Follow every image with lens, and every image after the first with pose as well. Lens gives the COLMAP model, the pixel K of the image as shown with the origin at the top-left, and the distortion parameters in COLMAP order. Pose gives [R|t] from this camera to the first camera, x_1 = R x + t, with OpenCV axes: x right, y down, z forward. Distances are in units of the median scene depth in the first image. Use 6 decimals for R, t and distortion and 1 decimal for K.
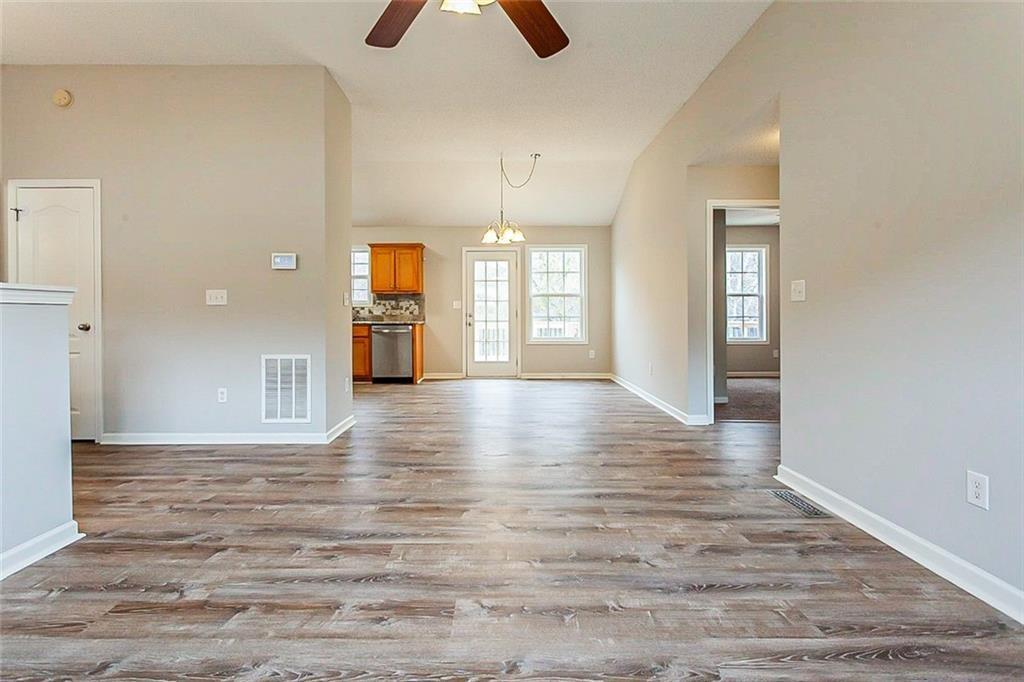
lens RADIAL K [[479.7, 0, 492.2], [0, 479.7, 317.0], [0, 0, 1]] dist [0.000076, 0.000135]
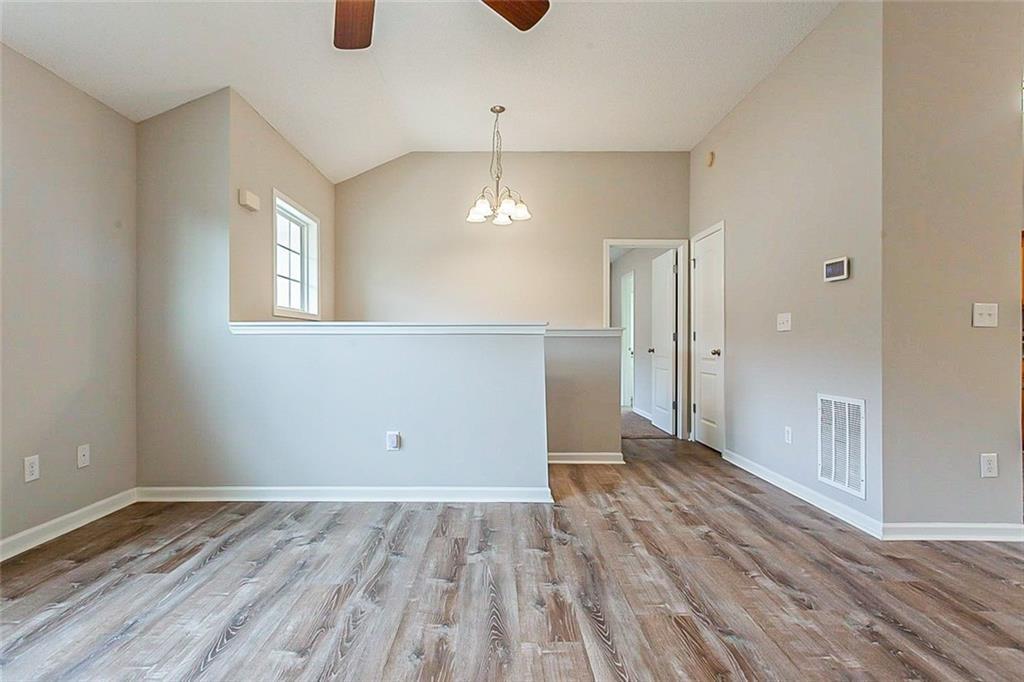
lens RADIAL K [[495.7, 0, 512.0], [0, 495.7, 341.0], [0, 0, 1]] dist [0.006109, 0.000380]
pose [[0.017937, 0.000378, -0.999839, 0.543619], [-0.004529, 0.999990, 0.000296, -0.007041], [0.999829, 0.004523, 0.017938, 0.806435]]
